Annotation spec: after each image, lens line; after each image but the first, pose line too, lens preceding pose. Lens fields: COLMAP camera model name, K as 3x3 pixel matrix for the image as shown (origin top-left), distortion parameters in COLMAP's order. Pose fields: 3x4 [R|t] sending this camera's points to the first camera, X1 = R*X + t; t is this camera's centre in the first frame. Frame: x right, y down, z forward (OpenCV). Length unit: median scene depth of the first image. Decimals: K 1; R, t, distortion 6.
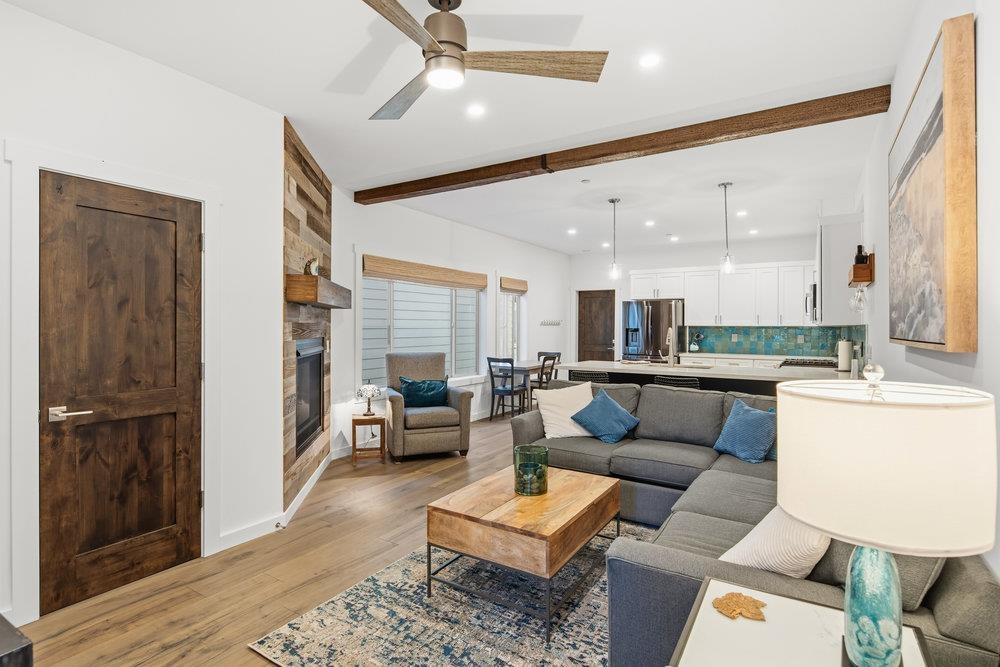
lens RADIAL K [[487.6, 0, 499.3], [0, 487.6, 328.4], [0, 0, 1]] dist [0.004604, 0.000594]
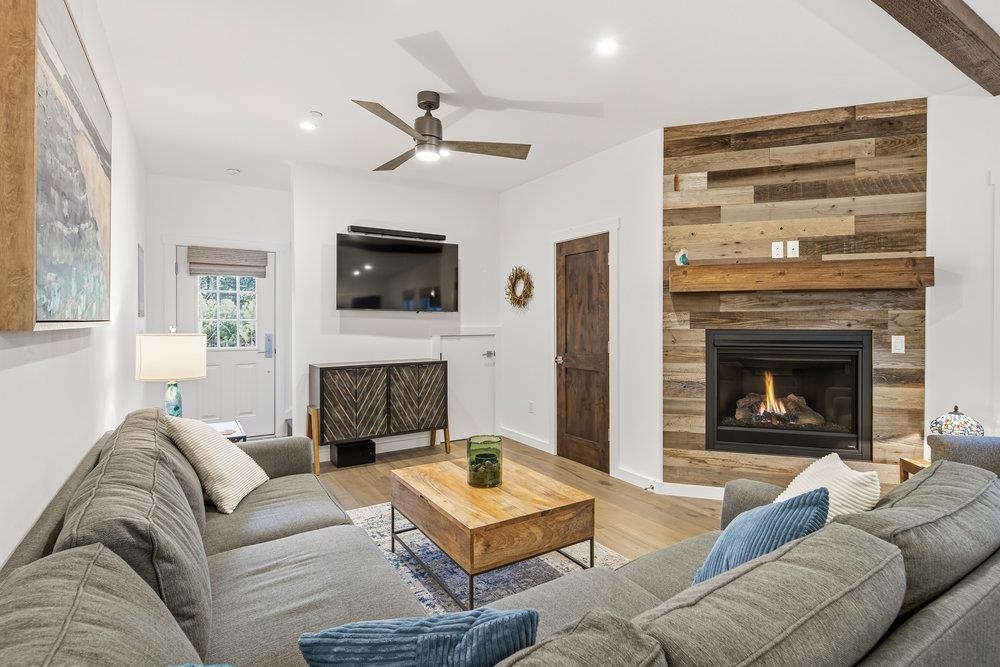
lens RADIAL K [[487.6, 0, 494.2], [0, 487.6, 319.2], [0, 0, 1]] dist [0.004604, 0.000594]
pose [[-0.440324, -0.005458, -0.897822, 0.938007], [-0.001054, 0.999984, -0.005562, 0.013595], [0.897838, -0.001502, -0.440323, 1.463655]]
